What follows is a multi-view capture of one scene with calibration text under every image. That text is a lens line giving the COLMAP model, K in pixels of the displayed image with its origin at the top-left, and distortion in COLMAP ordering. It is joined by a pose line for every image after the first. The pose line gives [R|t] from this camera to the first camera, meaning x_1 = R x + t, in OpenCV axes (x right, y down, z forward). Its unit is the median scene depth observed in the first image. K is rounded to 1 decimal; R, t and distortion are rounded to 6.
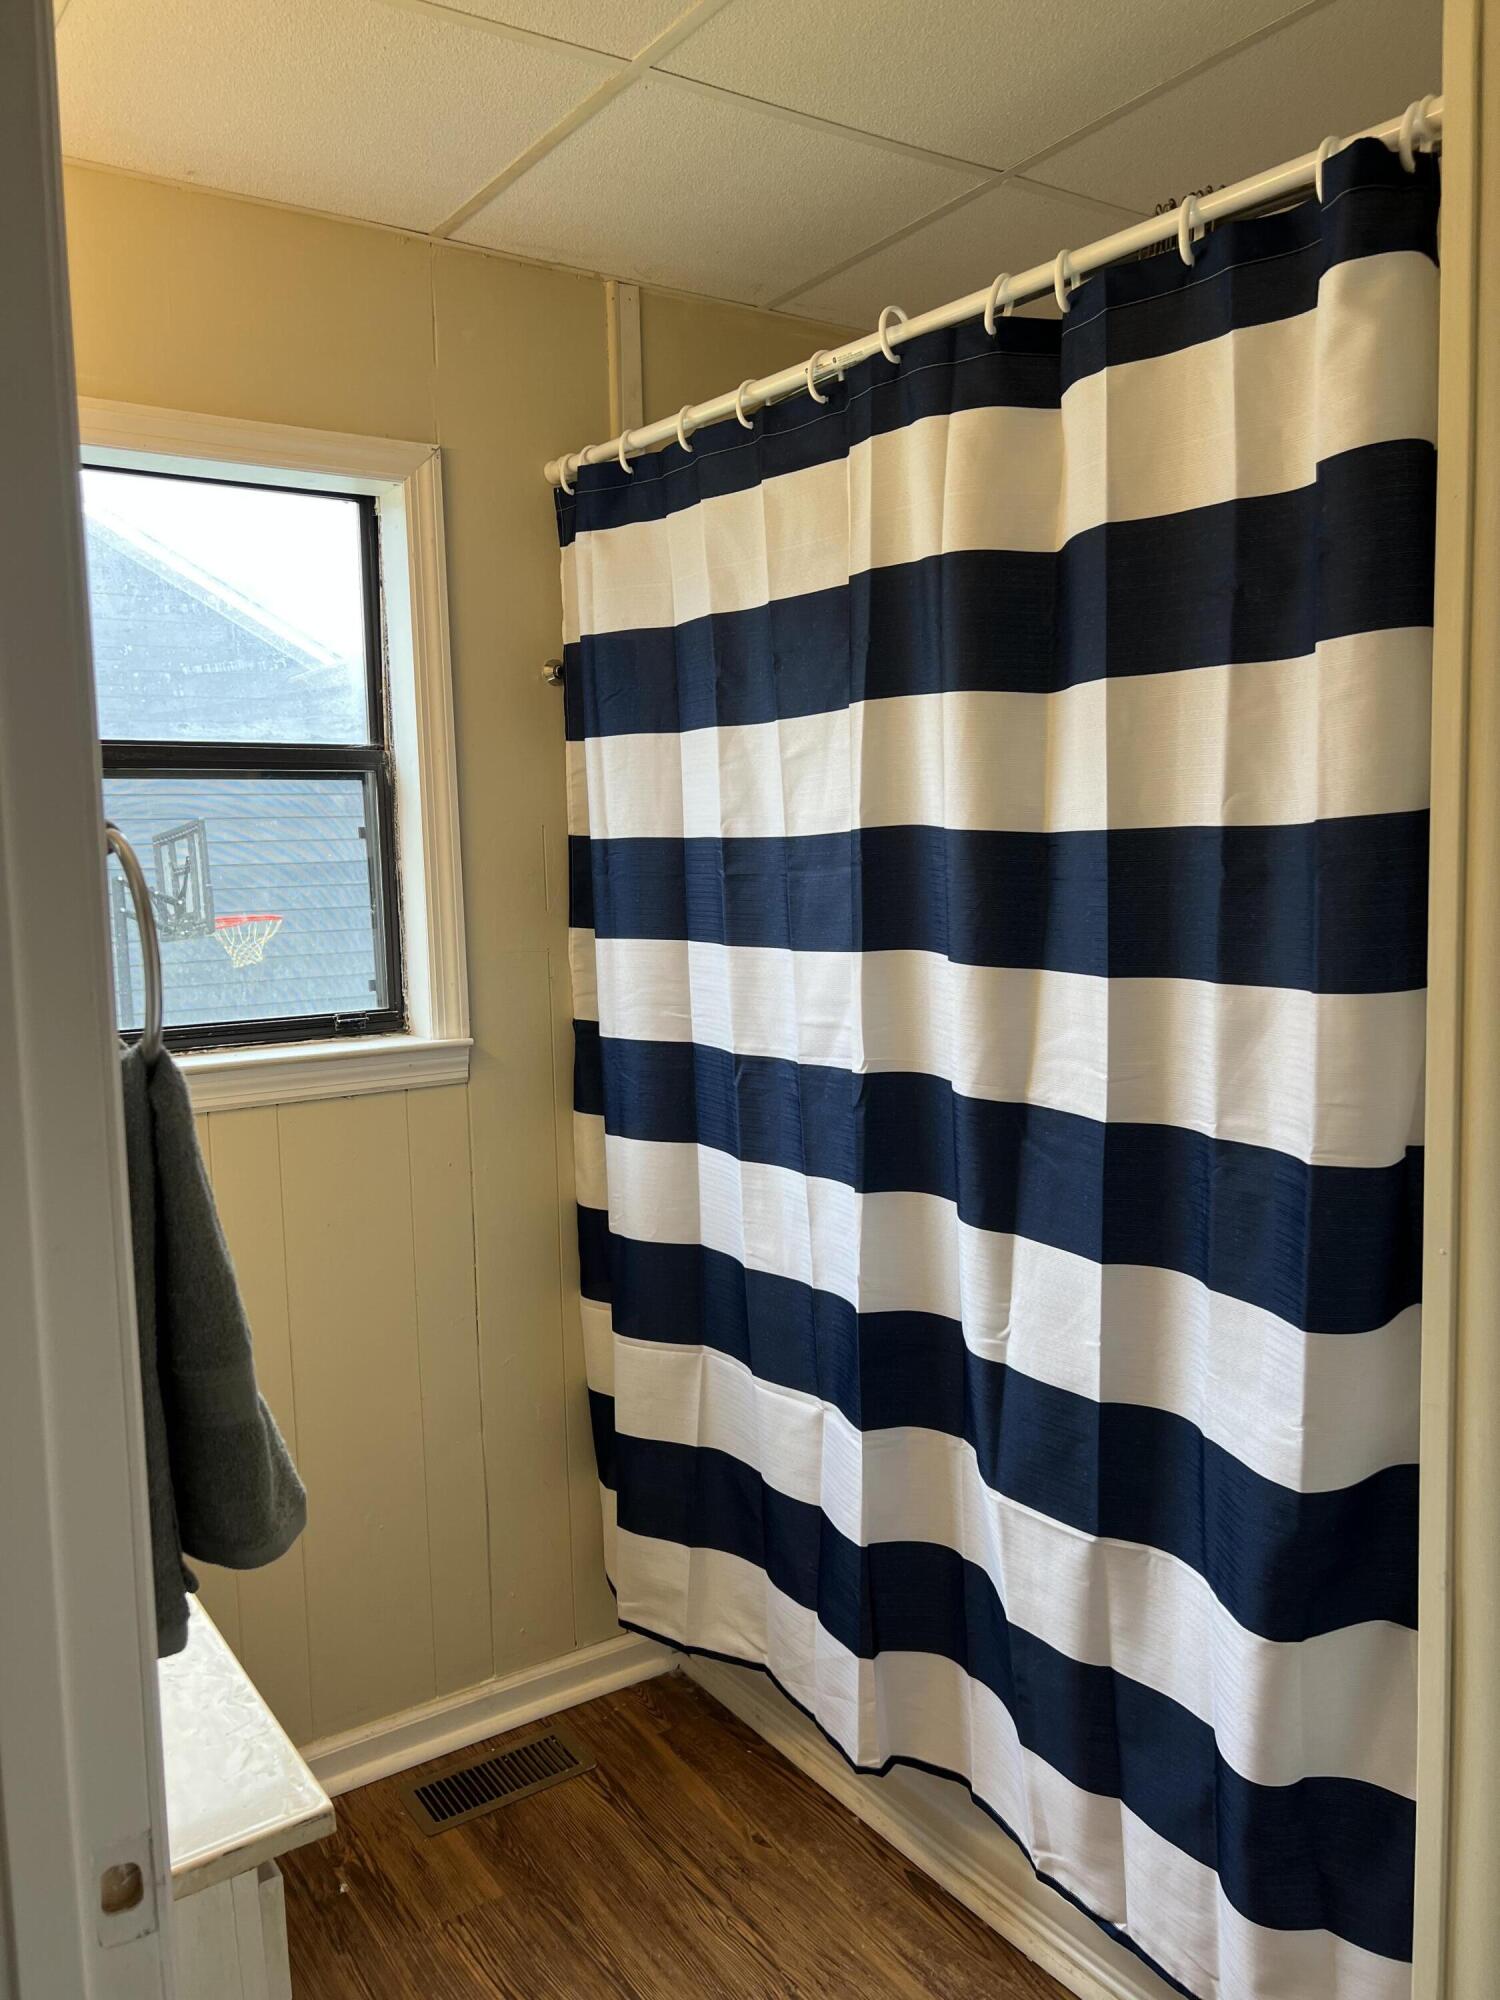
lens RADIAL K [[1499.6, 0, 750.0], [0, 1499.6, 1000.0], [0, 0, 1]] dist [0.063862, -0.076815]
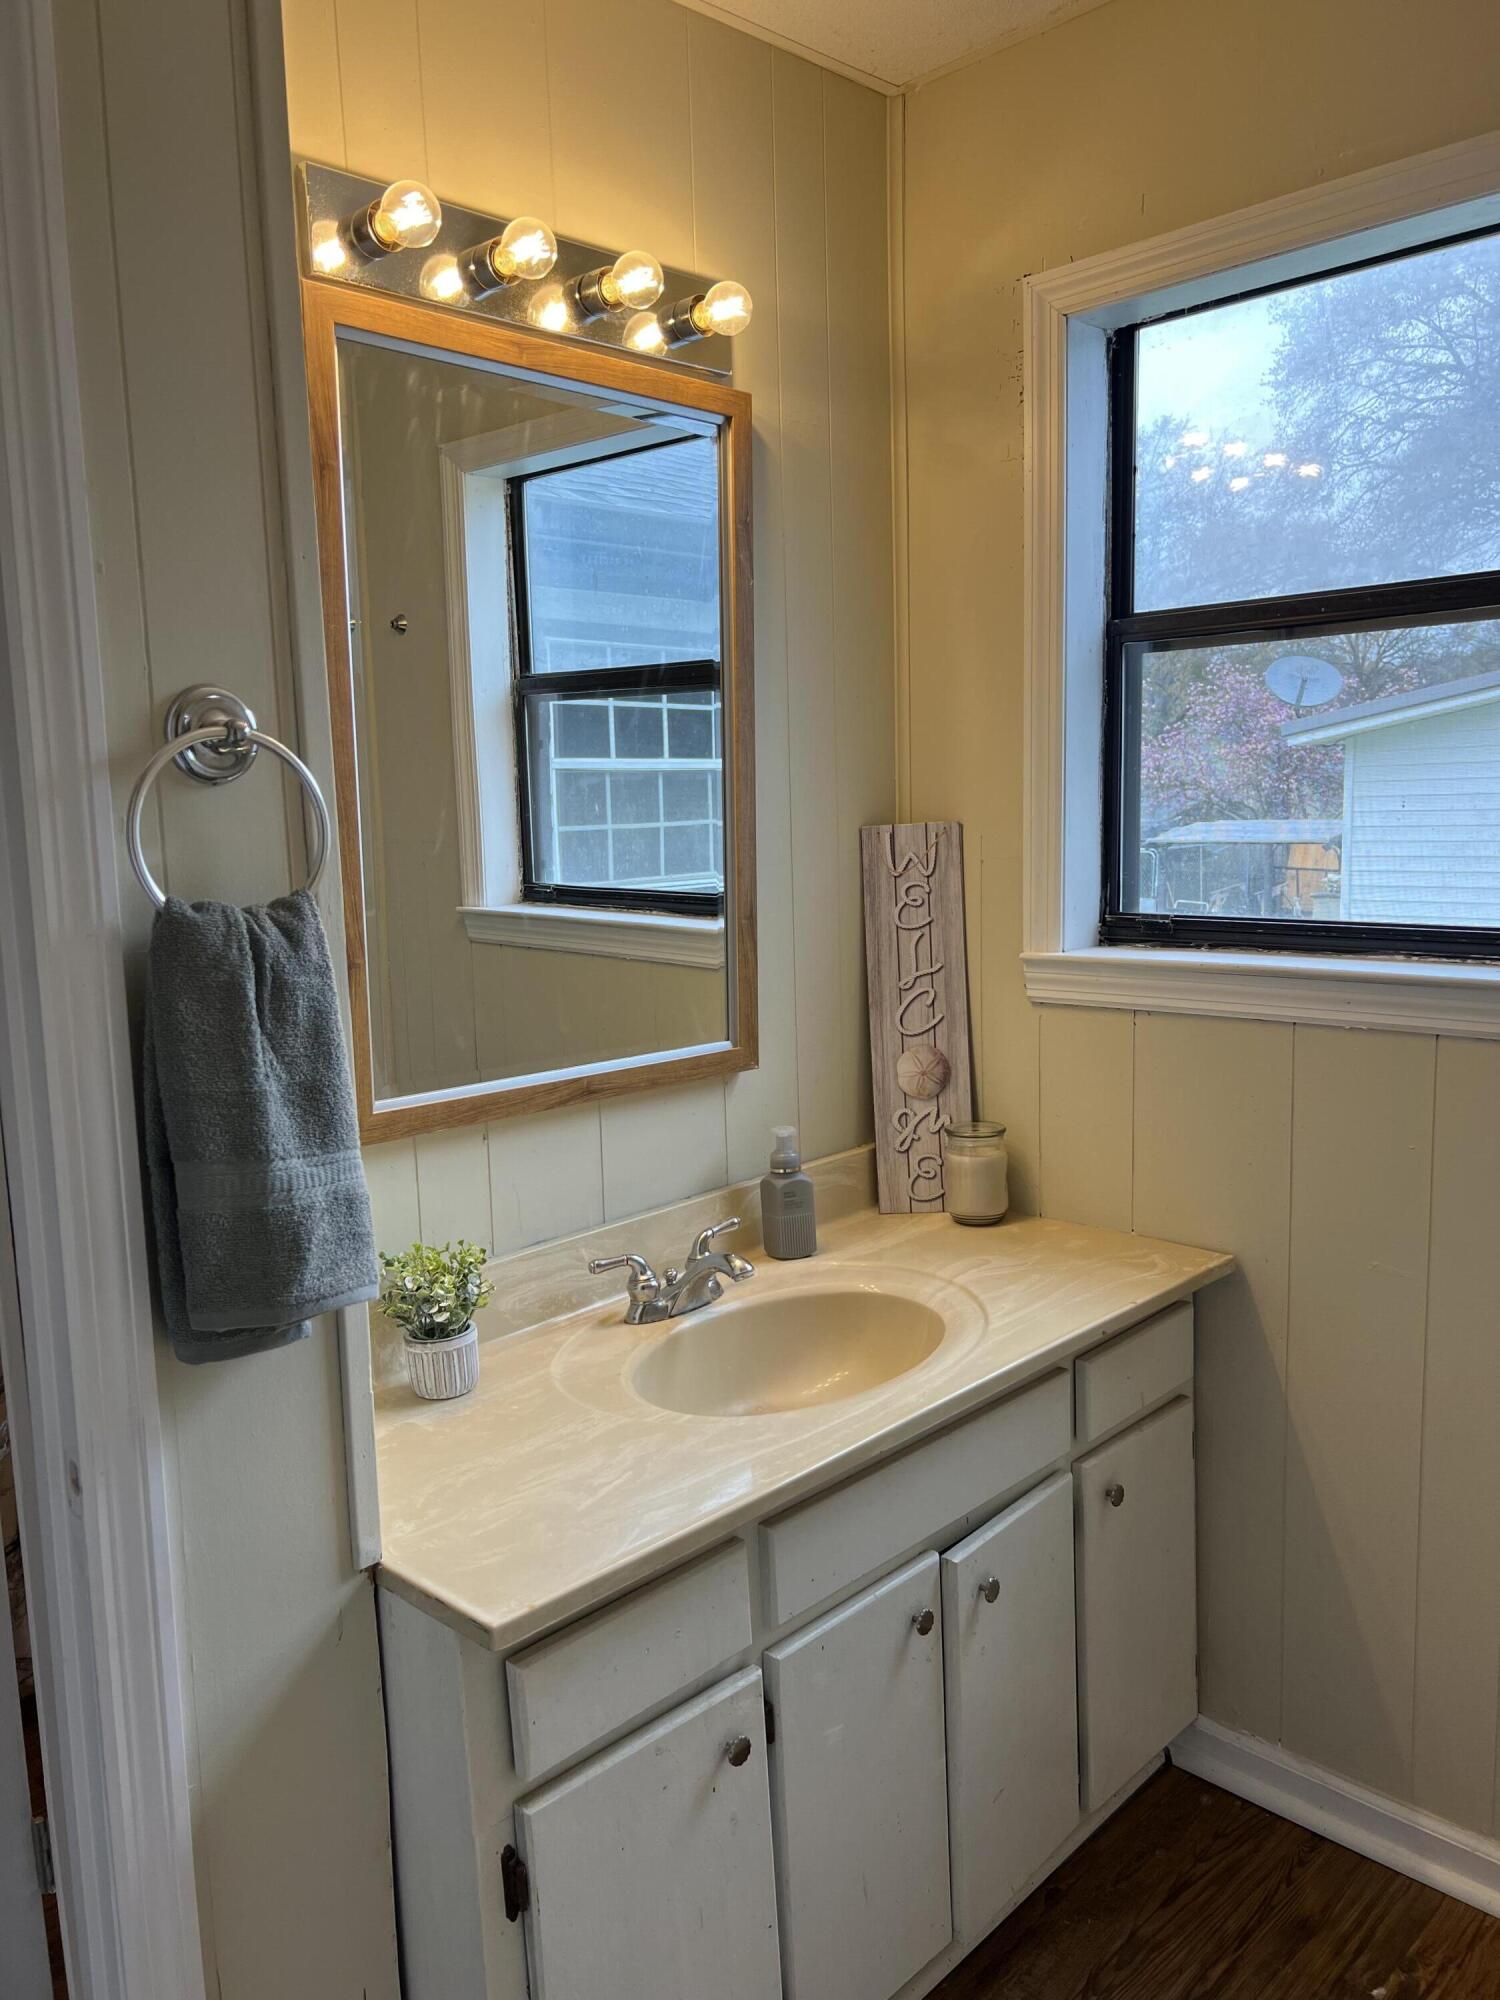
lens RADIAL K [[1499.6, 0, 750.0], [0, 1499.6, 1000.0], [0, 0, 1]] dist [0.063862, -0.076815]
pose [[0.193117, 0.153475, -0.969098, 0.377231], [-0.072723, 0.987213, 0.141851, -0.034092], [0.978477, 0.043082, 0.201809, 0.483151]]
